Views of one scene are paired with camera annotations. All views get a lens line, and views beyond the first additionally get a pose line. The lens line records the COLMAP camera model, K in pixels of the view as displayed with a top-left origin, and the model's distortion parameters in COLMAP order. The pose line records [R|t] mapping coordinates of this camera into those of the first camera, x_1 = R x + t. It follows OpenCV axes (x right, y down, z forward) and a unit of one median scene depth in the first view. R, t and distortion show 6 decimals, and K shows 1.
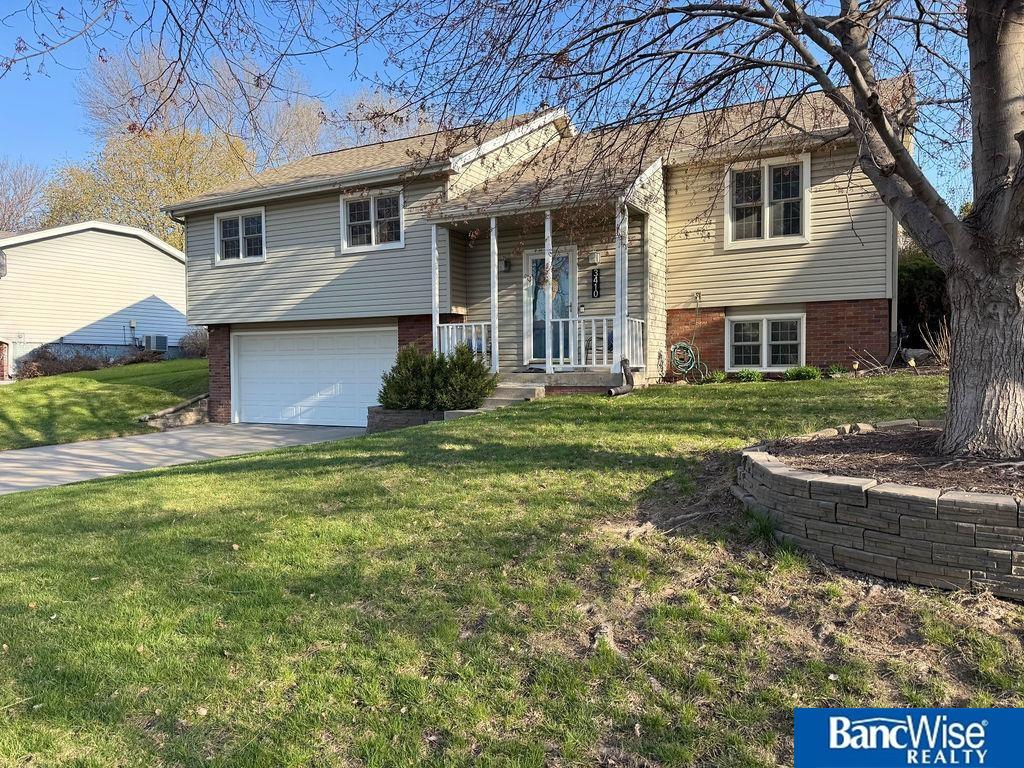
lens RADIAL K [[713.2, 0, 523.2], [0, 713.2, 401.1], [0, 0, 1]] dist [0.038785, -0.049800]
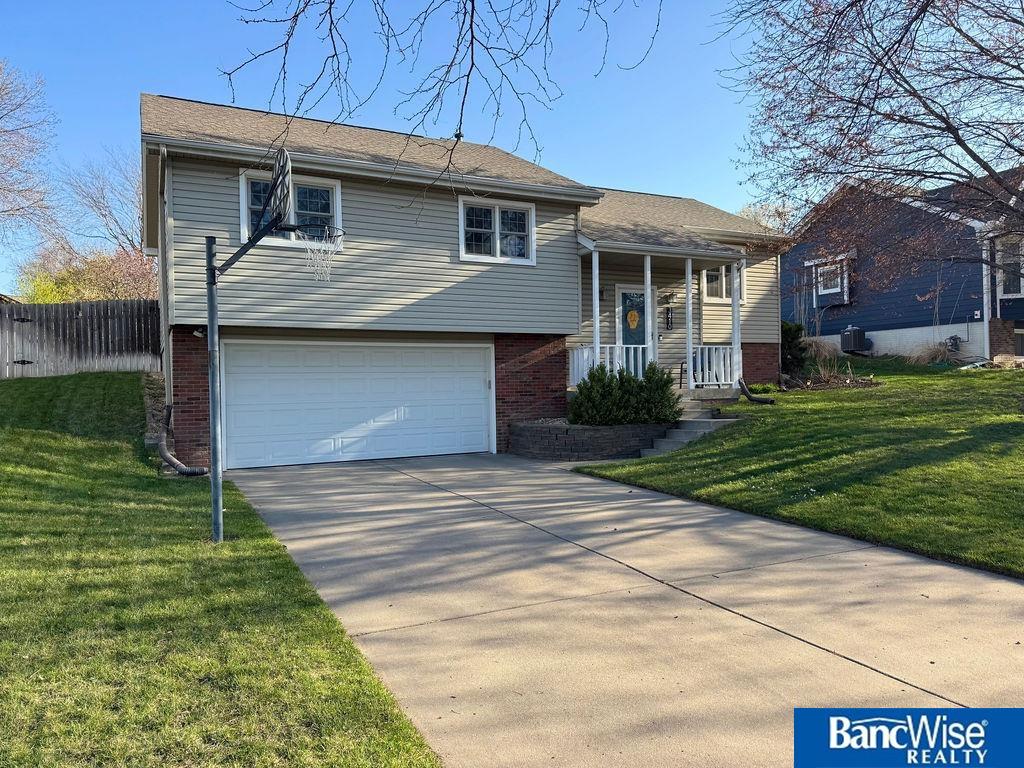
lens RADIAL K [[713.2, 0, 516.9], [0, 713.2, 407.2], [0, 0, 1]] dist [0.038785, -0.049800]
pose [[0.577376, -0.021434, 0.816197, -0.957974], [0.054054, 0.998466, -0.012017, -0.007766], [-0.814687, 0.051057, 0.577649, 0.441758]]
